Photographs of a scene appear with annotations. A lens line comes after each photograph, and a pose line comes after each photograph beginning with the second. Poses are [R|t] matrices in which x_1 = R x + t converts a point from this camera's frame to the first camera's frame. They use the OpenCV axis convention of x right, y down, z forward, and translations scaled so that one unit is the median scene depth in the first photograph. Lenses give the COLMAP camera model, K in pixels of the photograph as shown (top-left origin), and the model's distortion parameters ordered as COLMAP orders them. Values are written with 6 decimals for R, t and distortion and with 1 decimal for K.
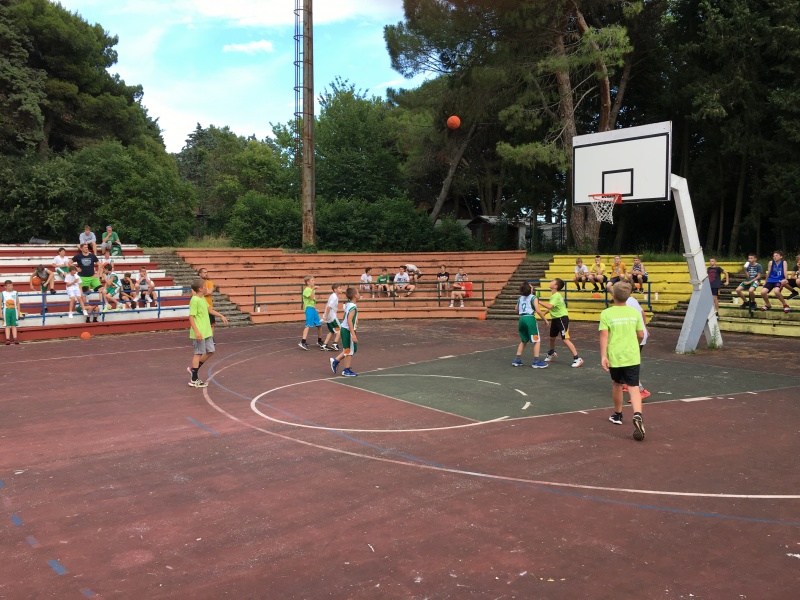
lens RADIAL K [[680.1, 0, 398.1], [0, 680.1, 299.0], [0, 0, 1]] dist [0.081372, -0.113894]
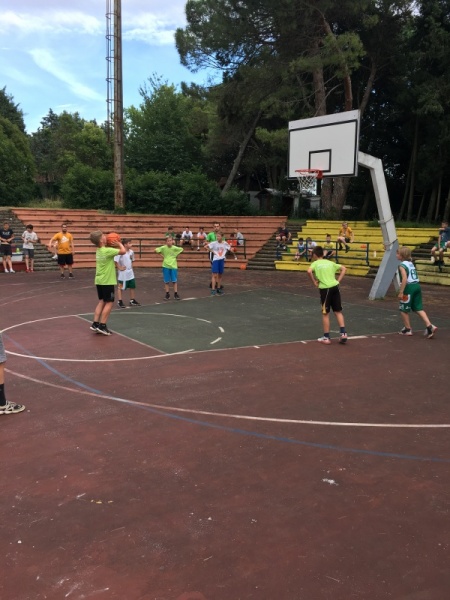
lens RADIAL K [[510.7, 0, 226.1], [0, 510.7, 299.3], [0, 0, 1]] dist [0.082307, -0.117665]
pose [[0.999653, 0.020394, 0.016689, 0.069022], [-0.021847, 0.995511, 0.092087, -0.001700], [-0.014736, -0.092419, 0.995611, 0.029383]]
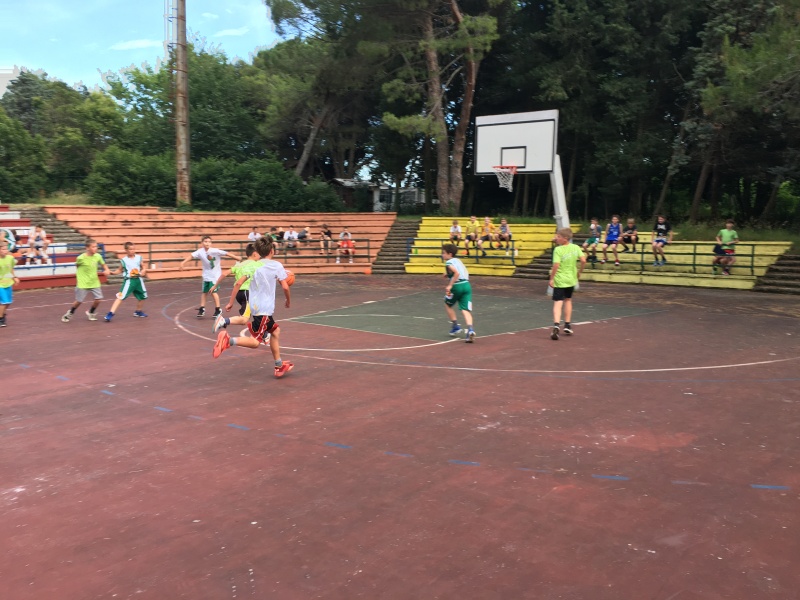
lens RADIAL K [[679.7, 0, 400.0], [0, 679.7, 300.9], [0, 0, 1]] dist [0.080297, -0.126750]
pose [[0.968988, -0.019278, 0.246355, -0.091318], [0.005193, 0.998321, 0.057697, 0.008875], [-0.247054, -0.054629, 0.967461, -0.076569]]
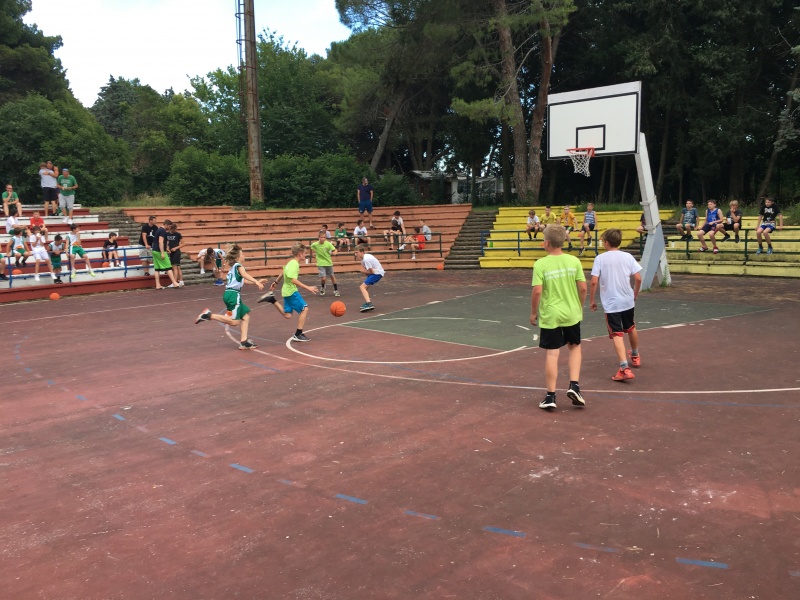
lens RADIAL K [[680.1, 0, 398.1], [0, 680.1, 299.0], [0, 0, 1]] dist [0.081372, -0.113894]
pose [[0.992122, -0.035164, 0.120239, -0.063451], [0.027479, 0.997508, 0.064984, 0.004400], [-0.122224, -0.061168, 0.990616, -0.035099]]
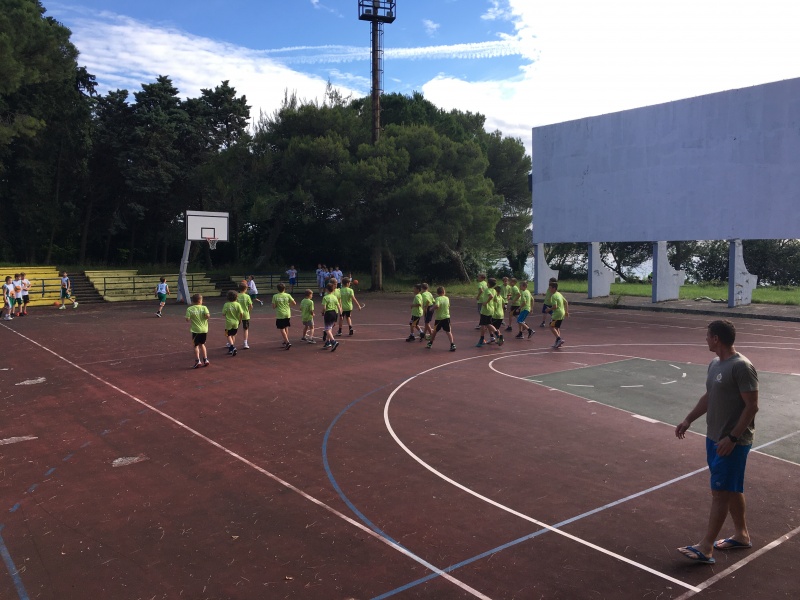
lens RADIAL K [[680.1, 0, 398.1], [0, 680.1, 299.0], [0, 0, 1]] dist [0.081372, -0.113894]
pose [[-0.028651, -0.060105, 0.997781, -1.071856], [0.068758, 0.995708, 0.061955, -0.018592], [-0.997222, 0.070380, -0.024395, 0.193134]]
